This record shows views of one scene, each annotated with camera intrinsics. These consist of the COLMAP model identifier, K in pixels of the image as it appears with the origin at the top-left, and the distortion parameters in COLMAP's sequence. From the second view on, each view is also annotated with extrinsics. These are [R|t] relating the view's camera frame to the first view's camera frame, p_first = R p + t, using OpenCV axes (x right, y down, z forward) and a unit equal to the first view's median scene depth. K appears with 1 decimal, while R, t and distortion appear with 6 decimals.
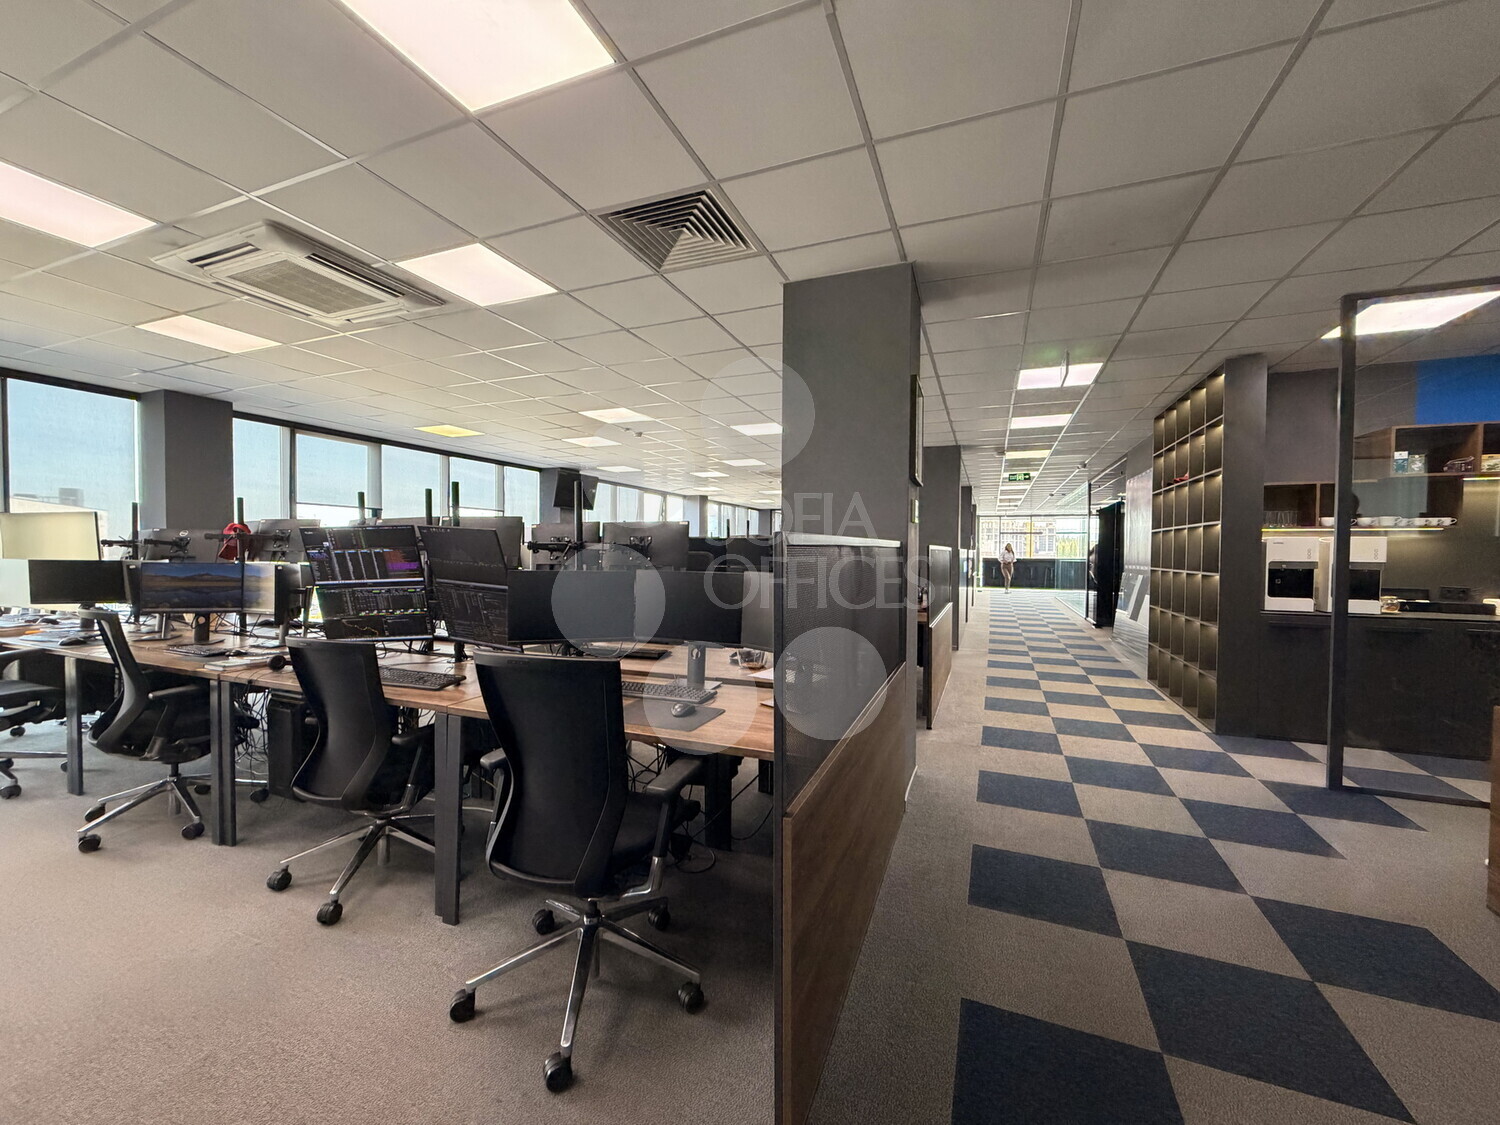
lens RADIAL K [[598.1, 0, 744.7], [0, 598.1, 564.5], [0, 0, 1]] dist [-0.000388, -0.000045]
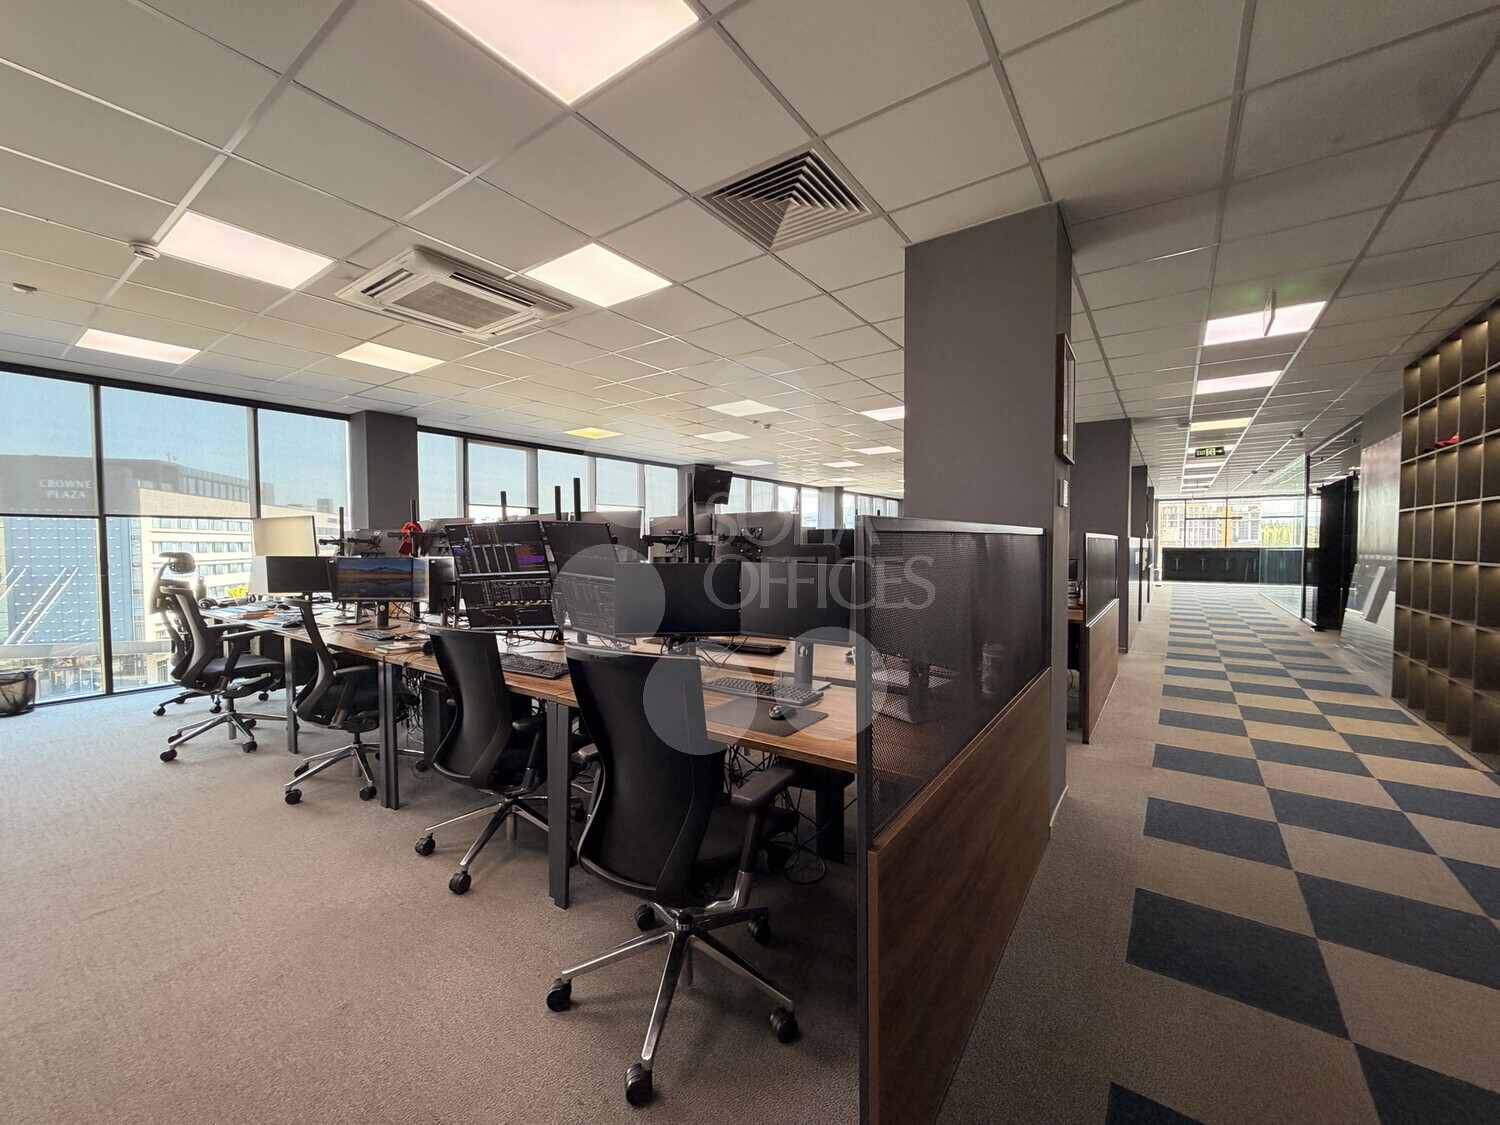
lens RADIAL K [[598.1, 0, 744.7], [0, 598.1, 564.5], [0, 0, 1]] dist [-0.000388, -0.000045]
pose [[0.972982, -0.003223, -0.230858, 0.034157], [0.005941, 0.999921, 0.011079, 0.001550], [0.230804, -0.012151, 0.972924, 0.050140]]
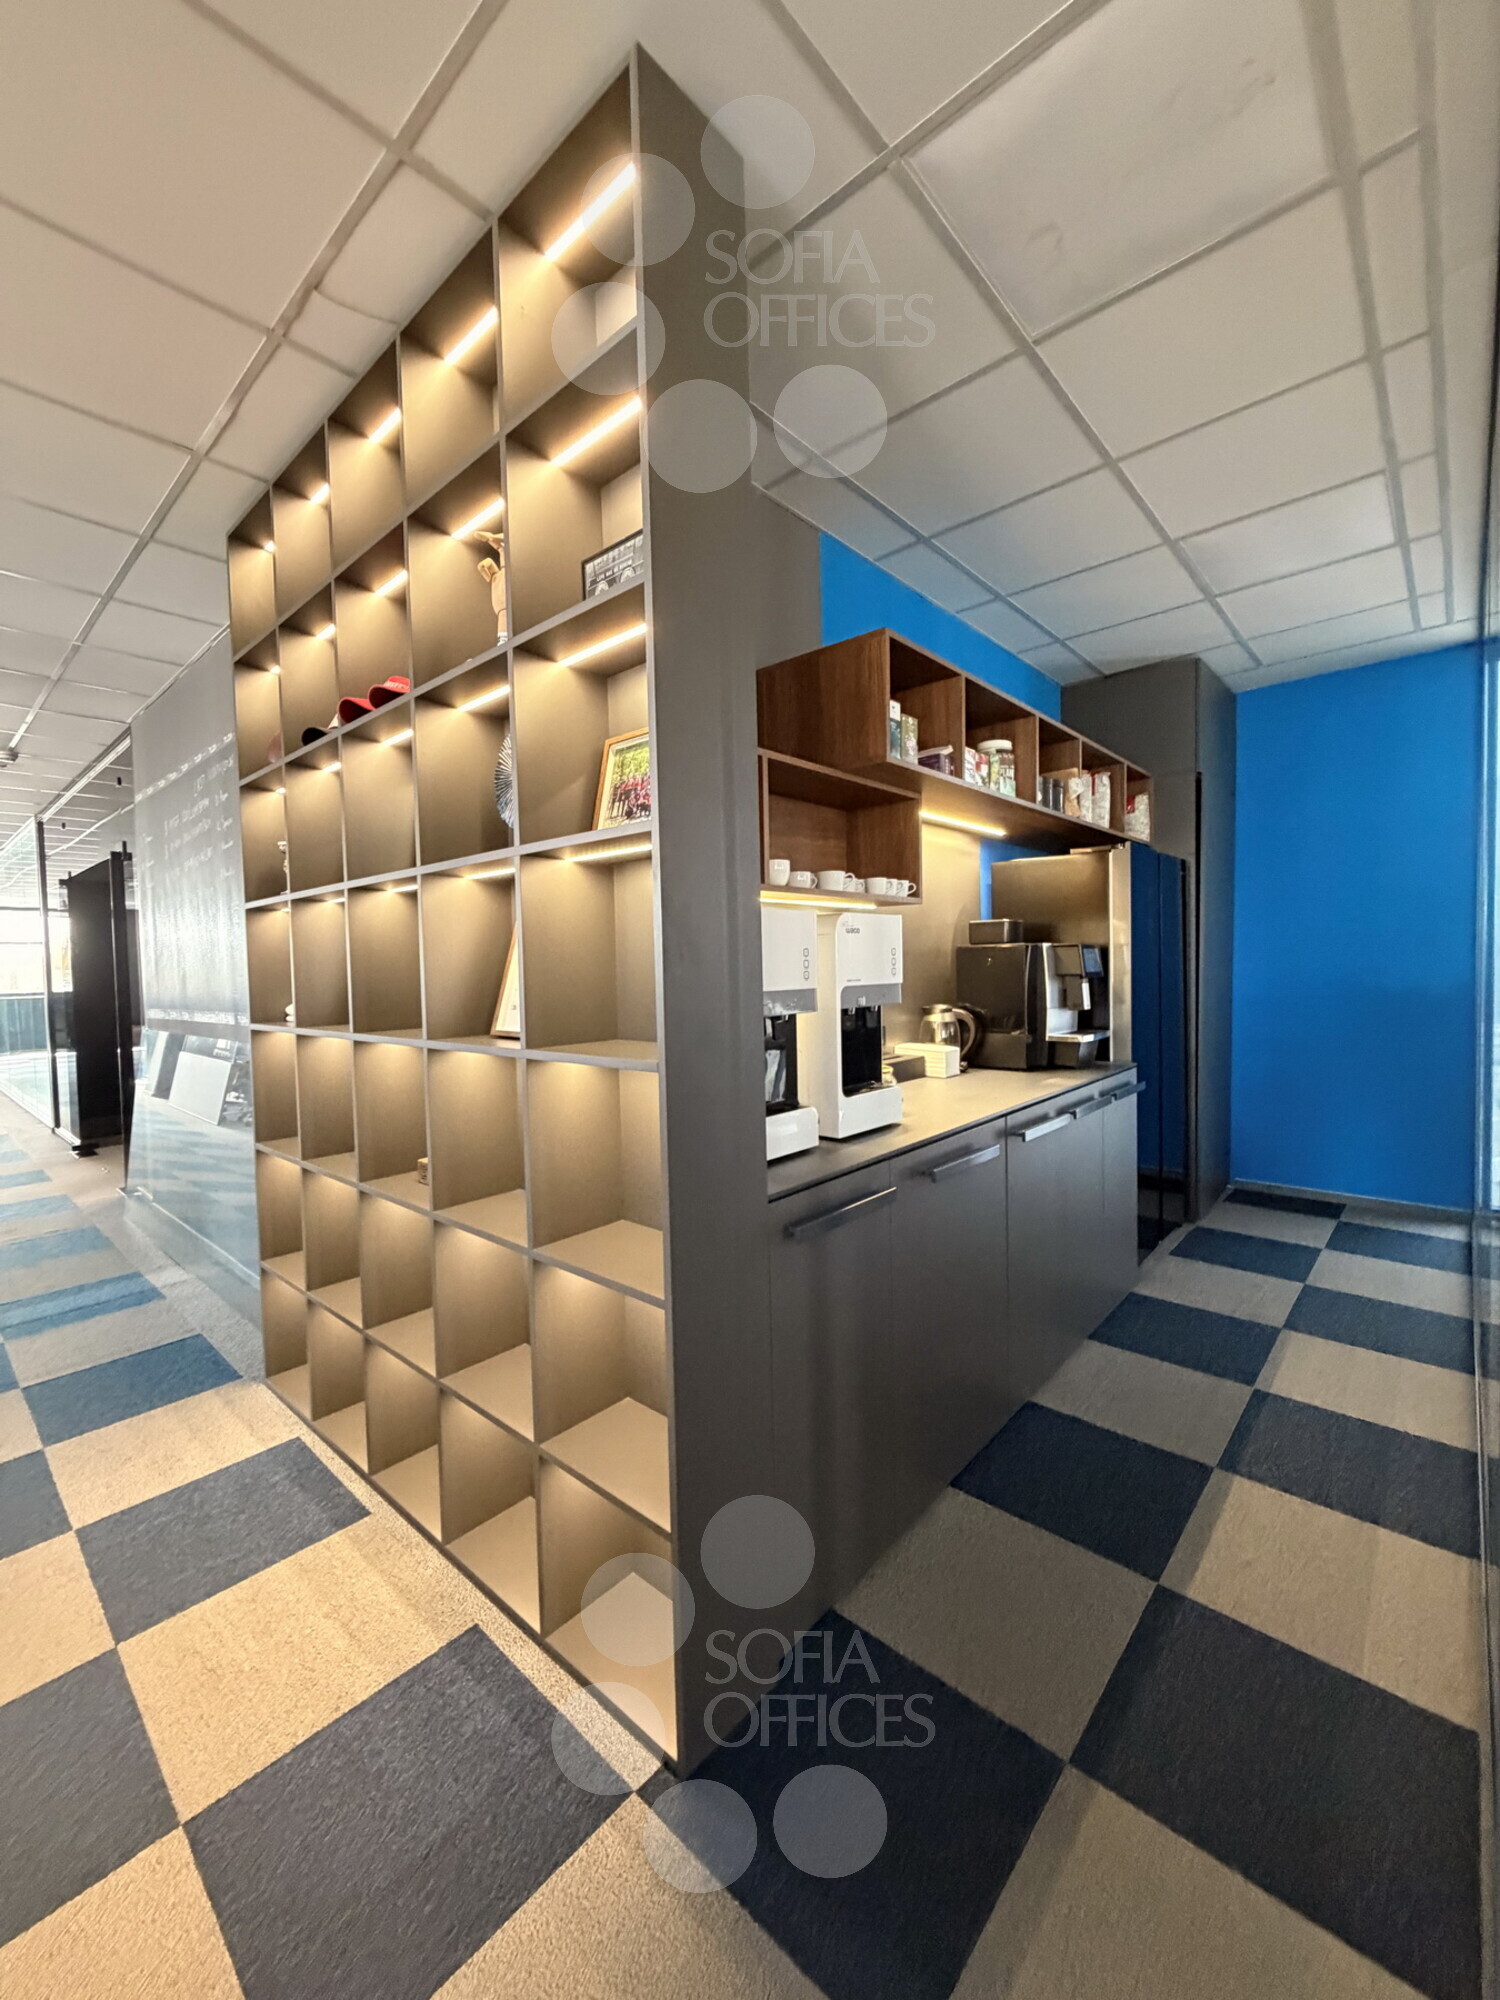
lens RADIAL K [[801.7, 0, 685.2], [0, 801.7, 996.6], [0, 0, 1]] dist [-0.000439, -0.000038]
pose [[0.373567, -0.058236, 0.925773, 0.689735], [0.047821, 0.997909, 0.043477, -0.035475], [-0.926370, 0.028029, 0.375571, 1.170816]]
